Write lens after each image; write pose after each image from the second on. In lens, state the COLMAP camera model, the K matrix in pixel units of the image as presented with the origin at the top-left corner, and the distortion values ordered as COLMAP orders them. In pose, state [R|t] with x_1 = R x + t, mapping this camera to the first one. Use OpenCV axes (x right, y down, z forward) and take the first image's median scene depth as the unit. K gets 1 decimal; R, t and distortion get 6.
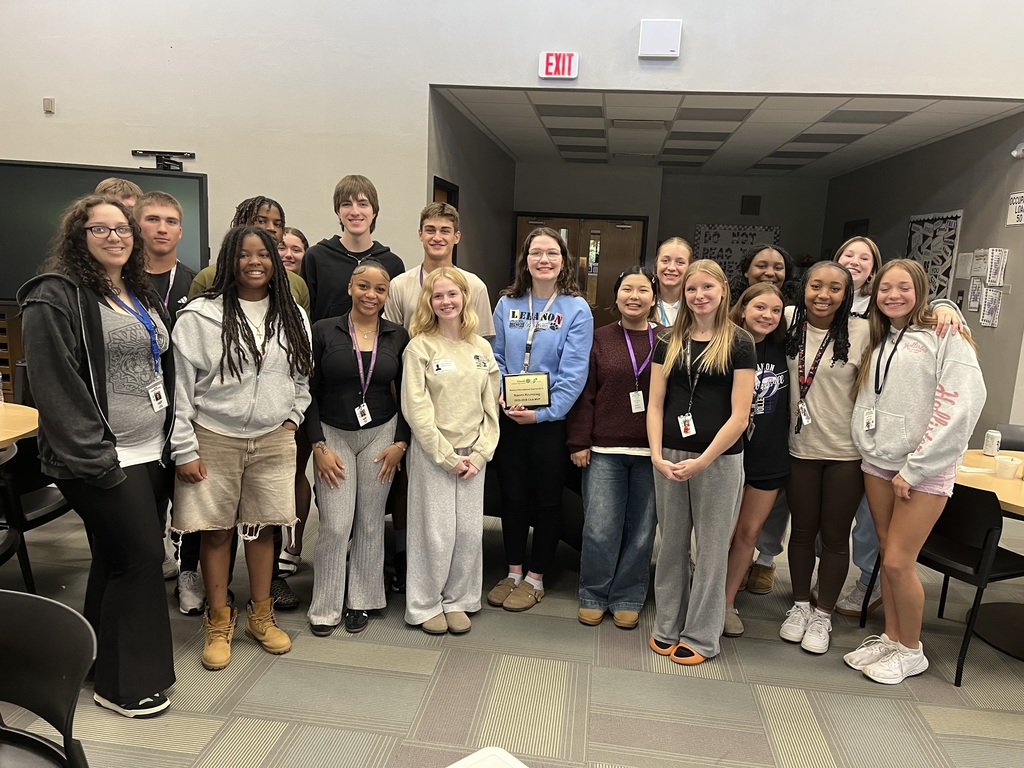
lens RADIAL K [[783.0, 0, 510.9], [0, 783.0, 382.1], [0, 0, 1]] dist [-0.024972, 0.008419]
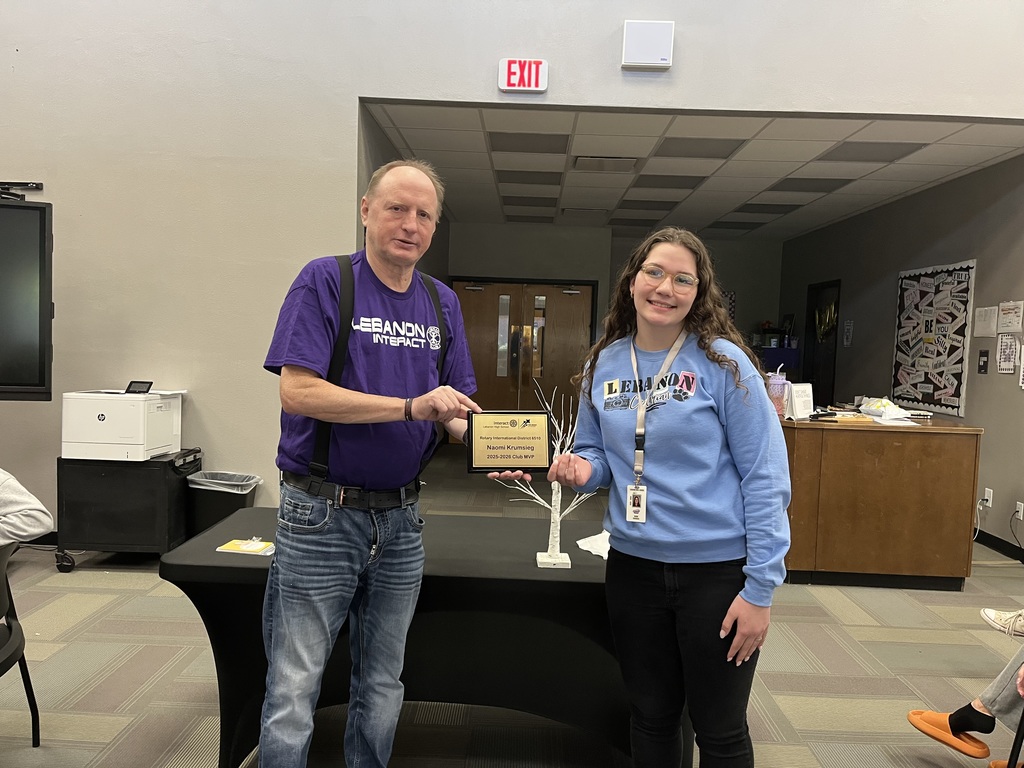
lens RADIAL K [[783.0, 0, 512.6], [0, 783.0, 391.2], [0, 0, 1]] dist [-0.024972, 0.008419]
pose [[0.994456, -0.020958, 0.103040, -0.034272], [0.029932, 0.995817, -0.086326, -0.014999], [-0.100800, 0.088932, 0.990924, 0.215637]]
